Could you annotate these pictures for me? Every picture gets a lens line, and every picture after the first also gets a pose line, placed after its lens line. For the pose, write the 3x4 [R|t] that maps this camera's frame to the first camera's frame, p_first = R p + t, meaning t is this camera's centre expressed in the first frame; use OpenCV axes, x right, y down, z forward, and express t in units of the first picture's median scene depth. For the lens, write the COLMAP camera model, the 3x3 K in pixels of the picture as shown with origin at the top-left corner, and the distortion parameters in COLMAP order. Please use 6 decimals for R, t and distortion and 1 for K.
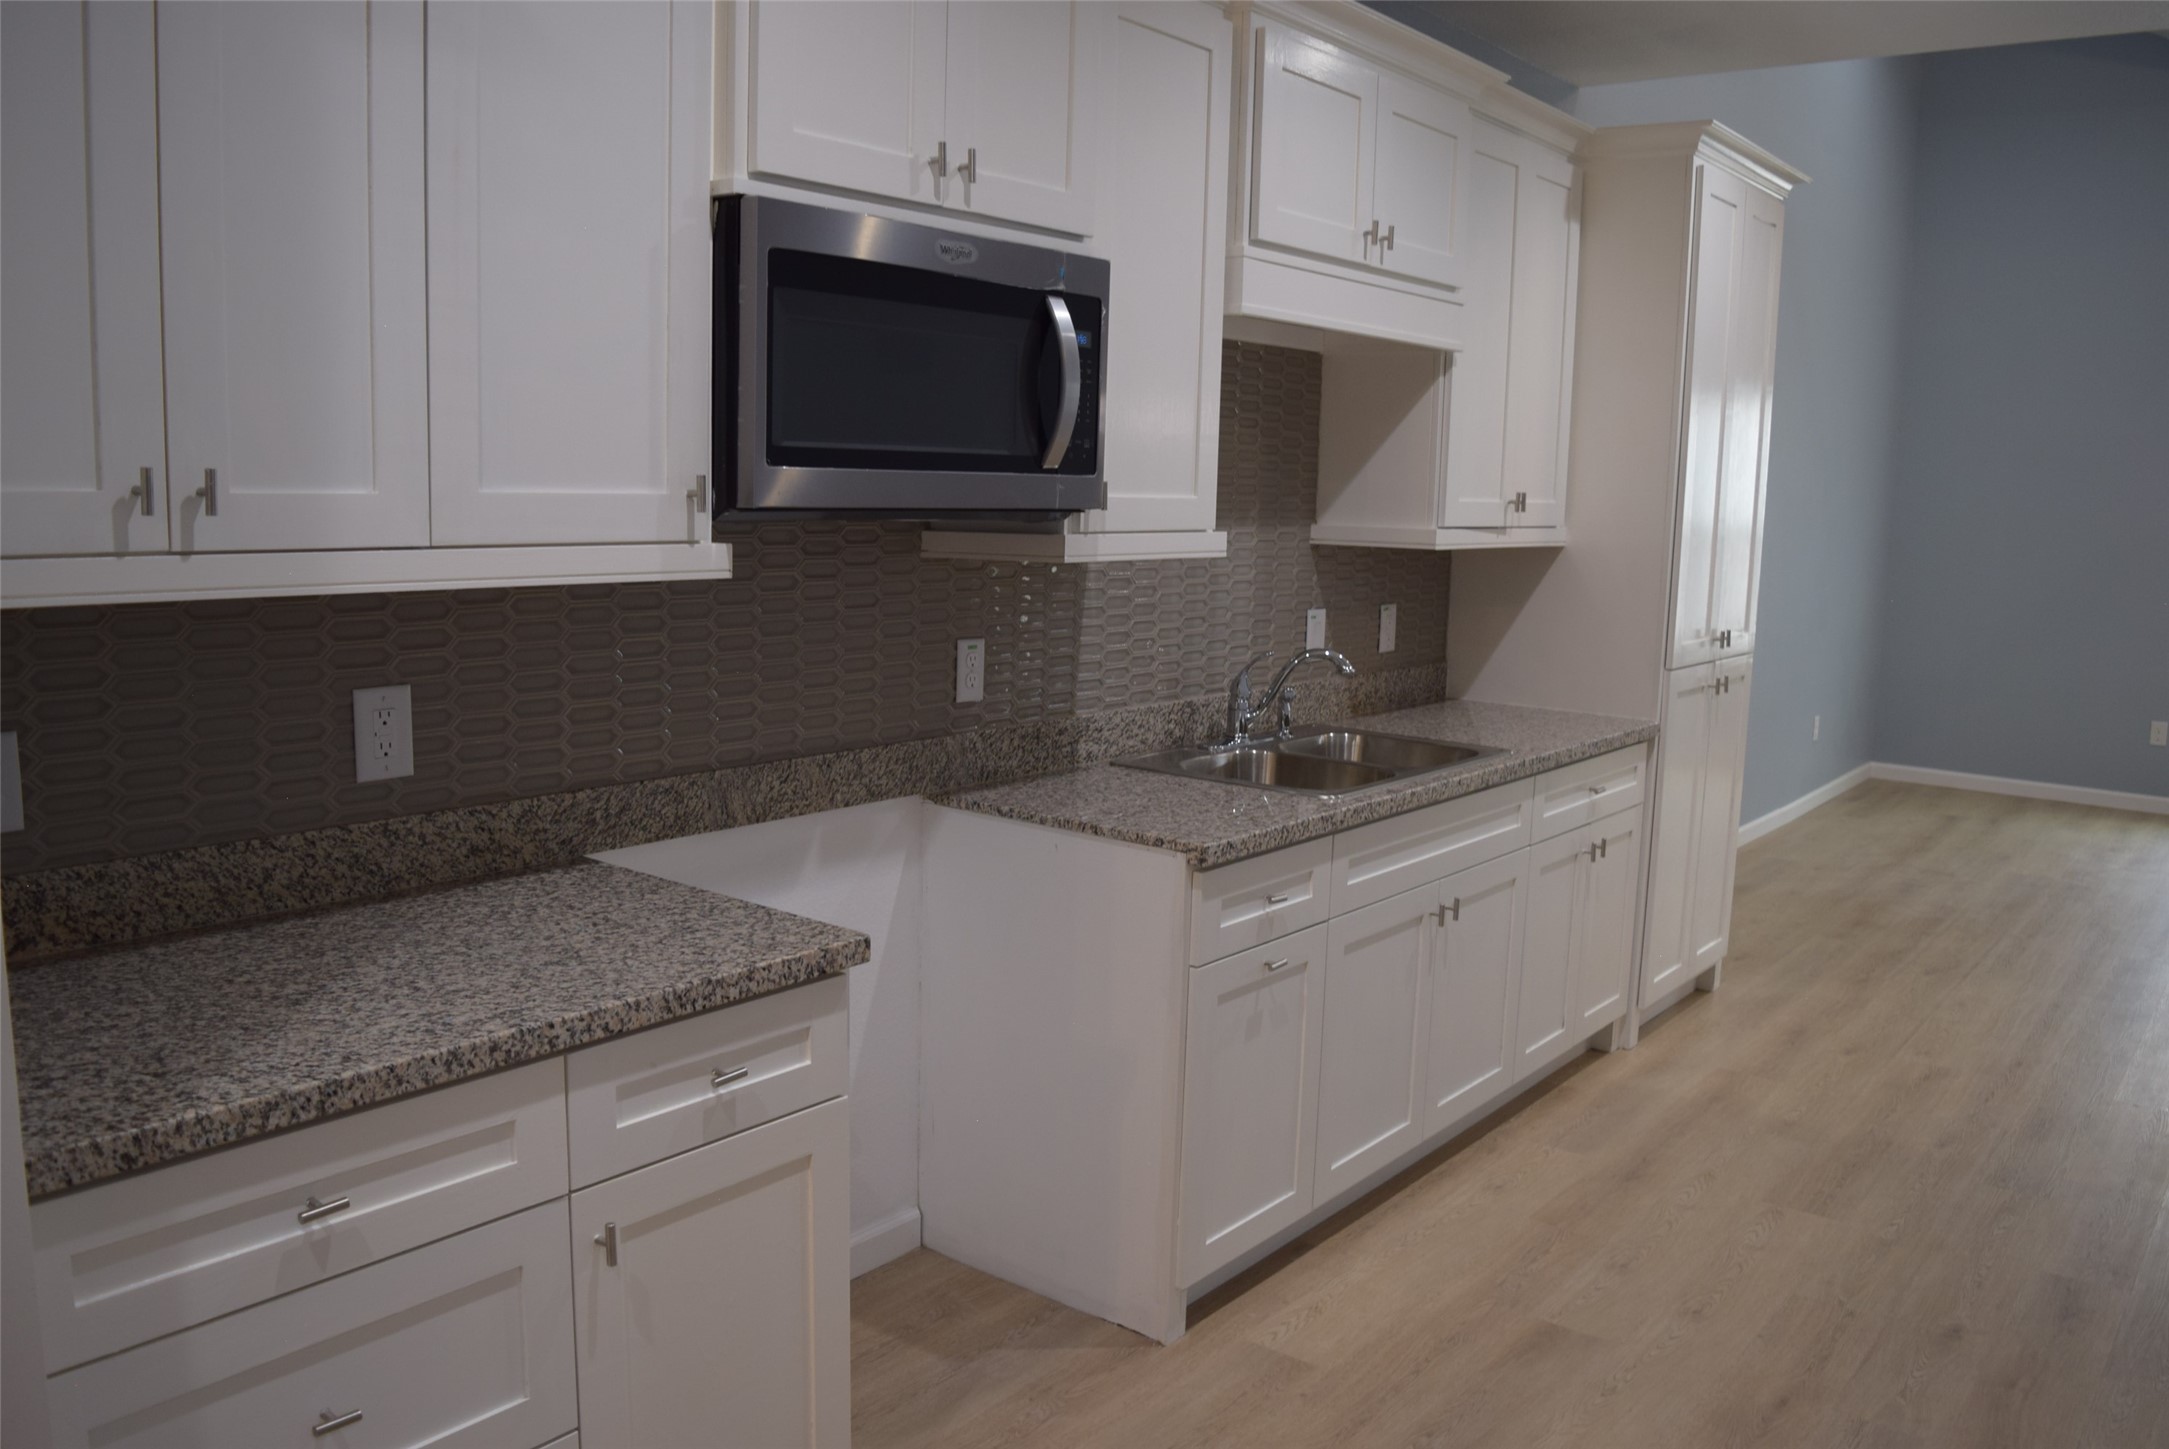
lens RADIAL K [[1702.0, 0, 1091.6], [0, 1702.0, 725.3], [0, 0, 1]] dist [-0.096175, 0.022007]
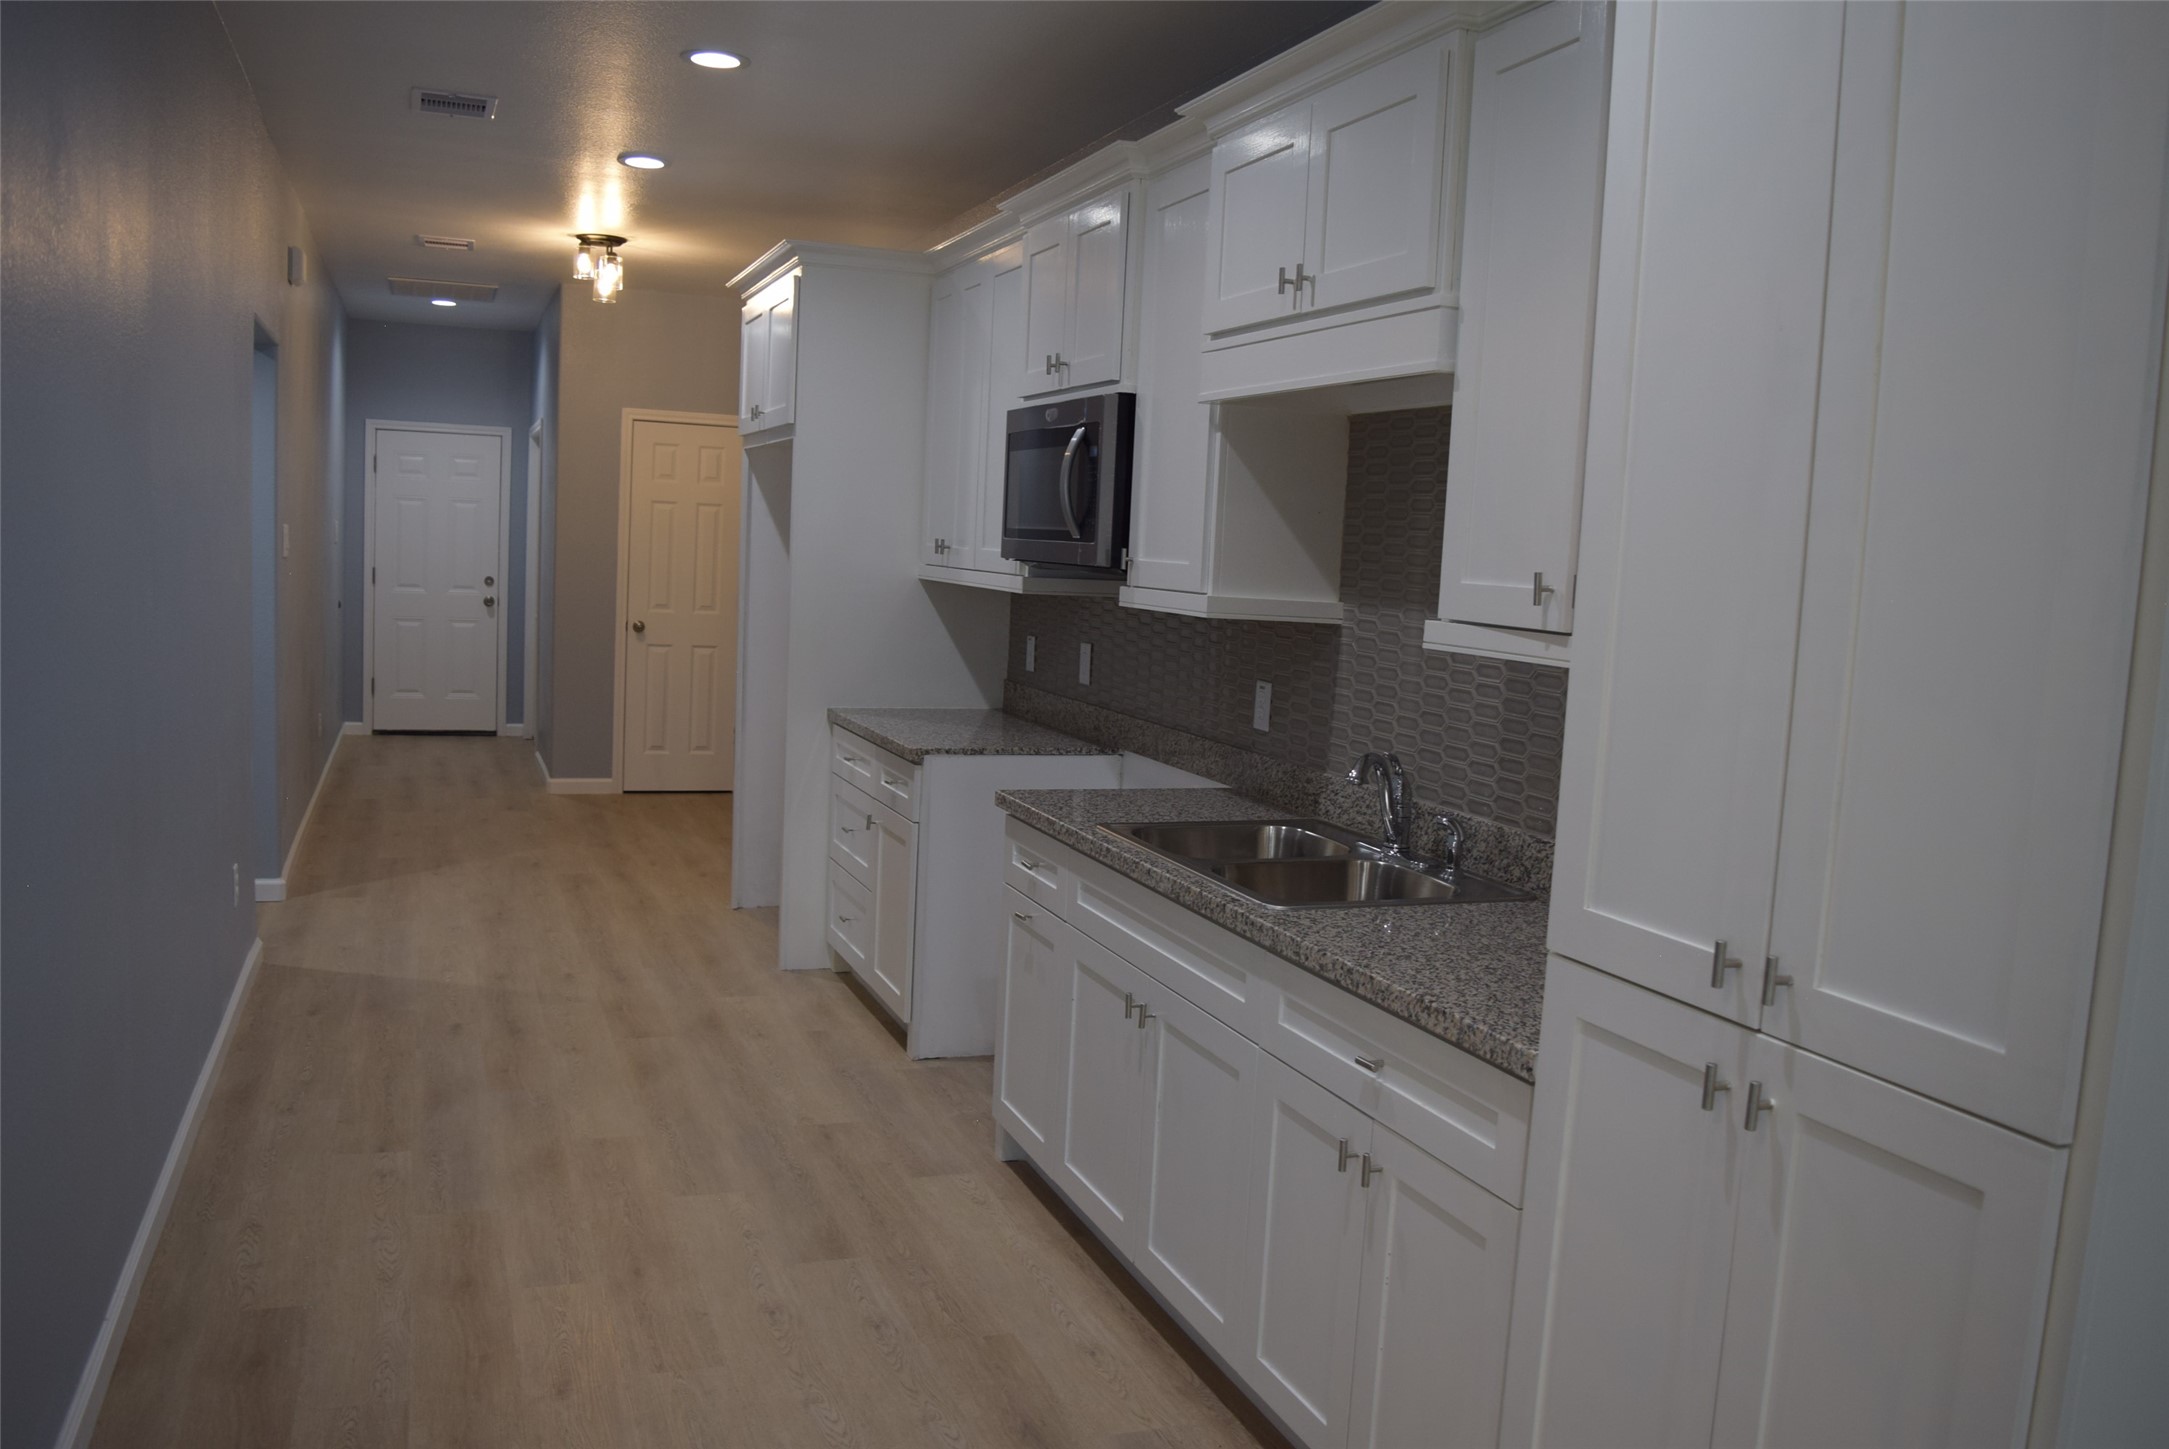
lens RADIAL K [[1702.0, 0, 1091.6], [0, 1702.0, 725.3], [0, 0, 1]] dist [-0.096175, 0.022007]
pose [[-0.504144, 0.039207, -0.862729, 1.119575], [-0.188768, 0.969811, 0.154381, -0.195054], [0.842737, 0.240686, -0.481523, 1.540029]]
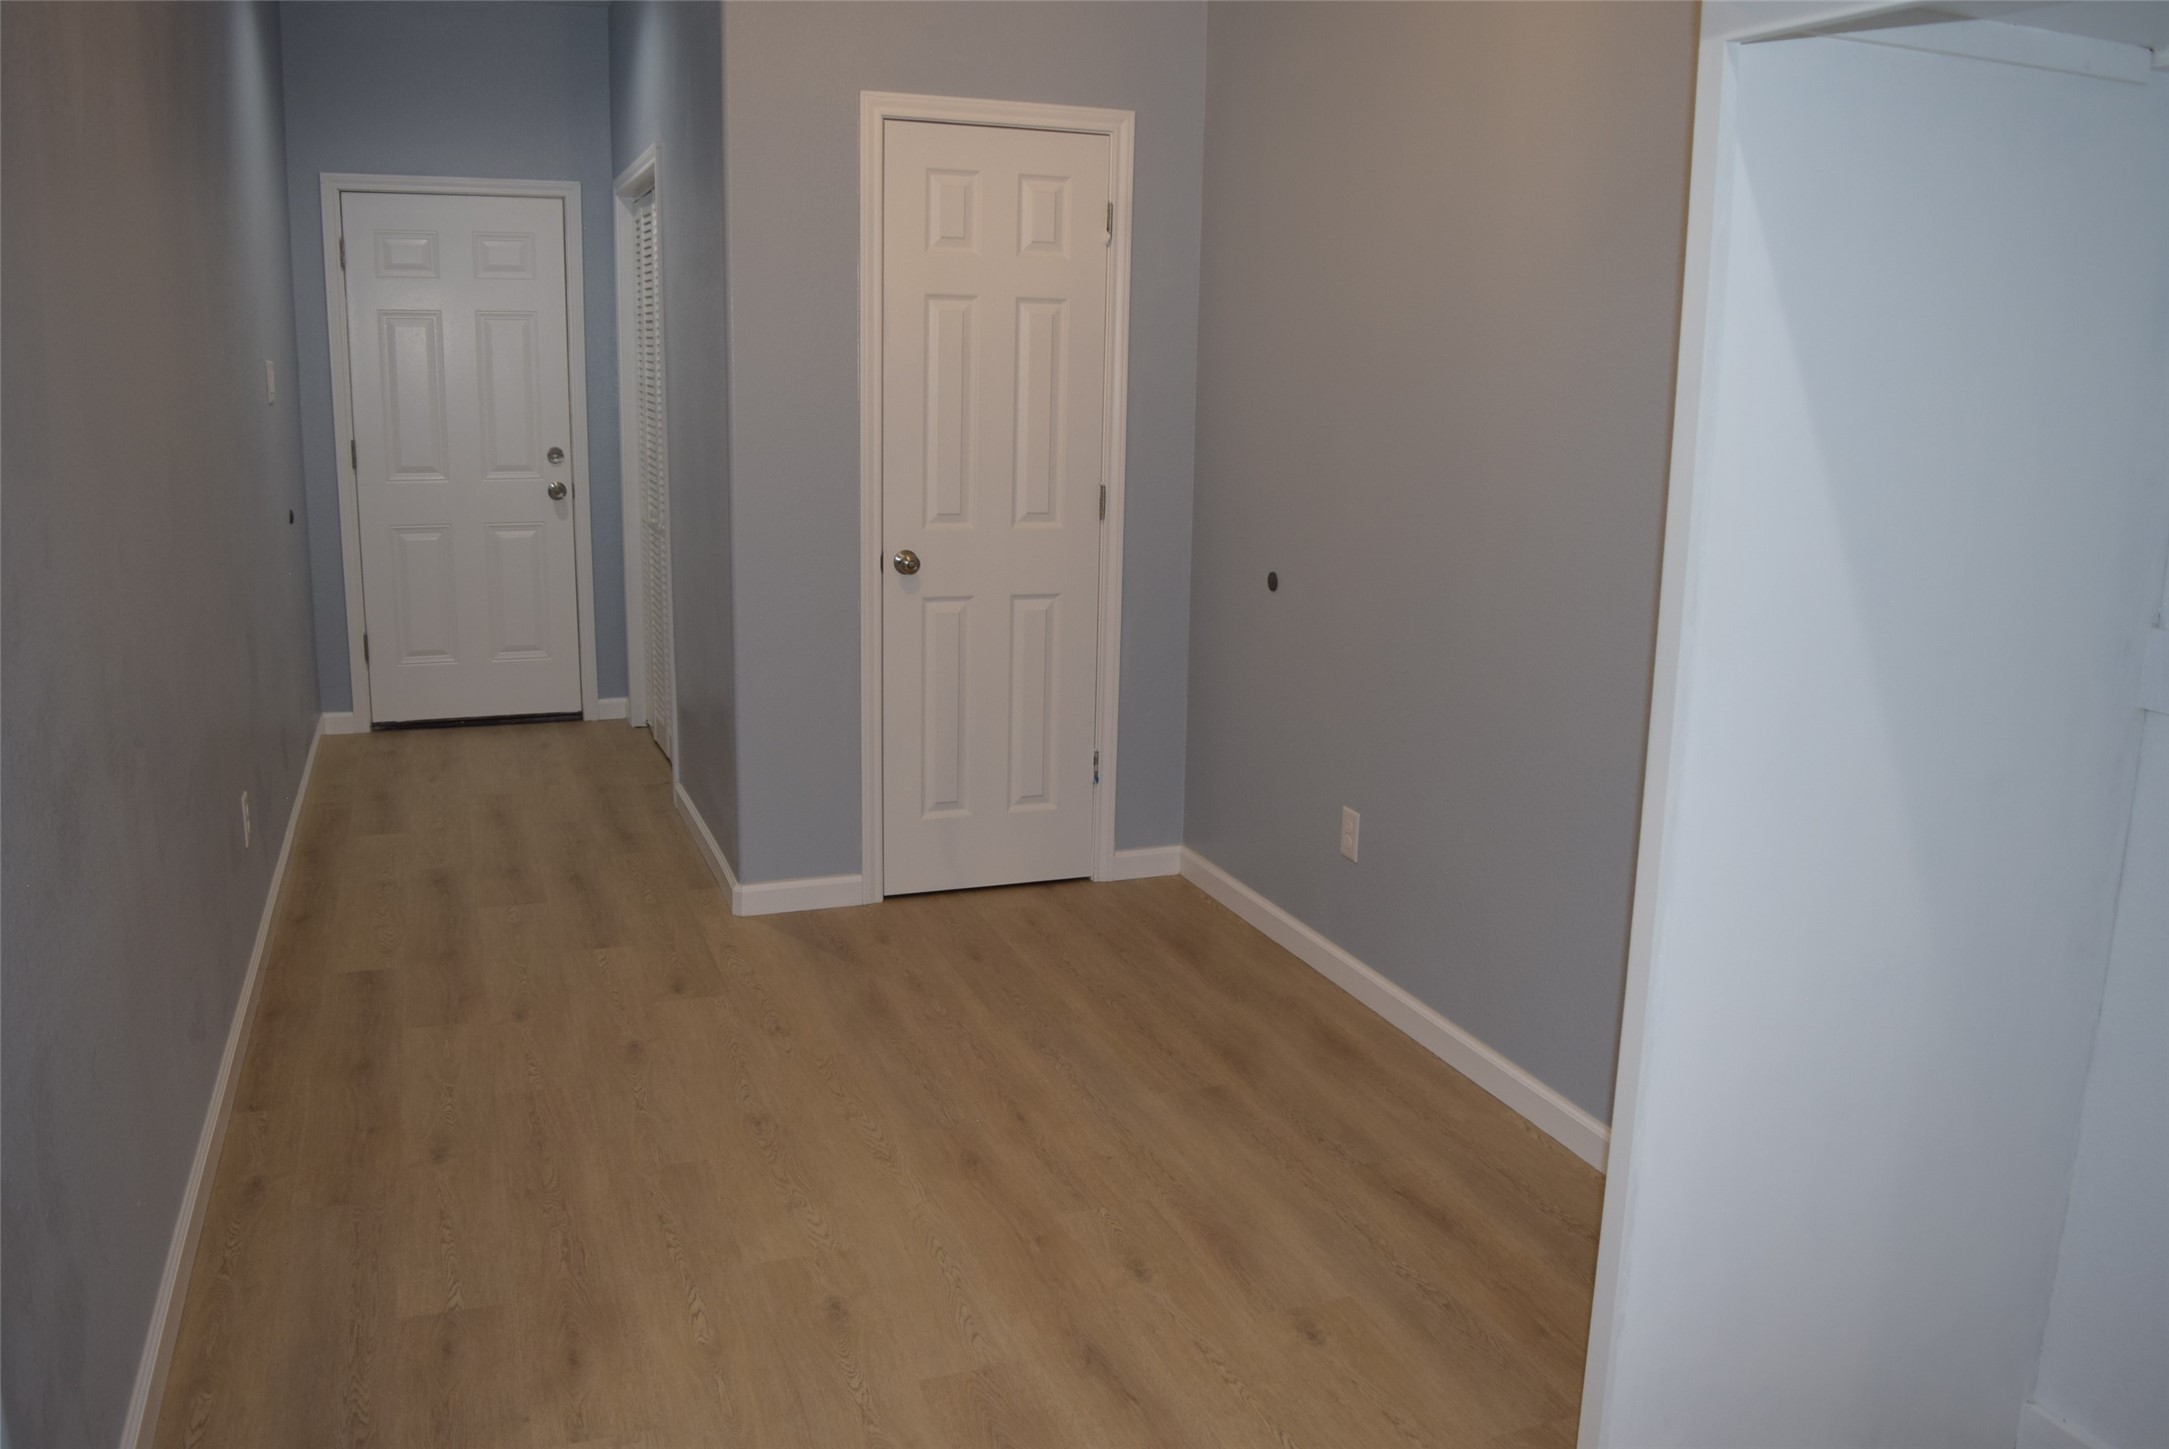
lens RADIAL K [[1702.0, 0, 1091.6], [0, 1702.0, 725.3], [0, 0, 1]] dist [-0.096175, 0.022007]
pose [[-0.509577, 0.147552, -0.847679, 0.120283], [-0.158381, 0.952266, 0.260967, -0.024144], [0.845722, 0.267240, -0.461884, 0.248459]]
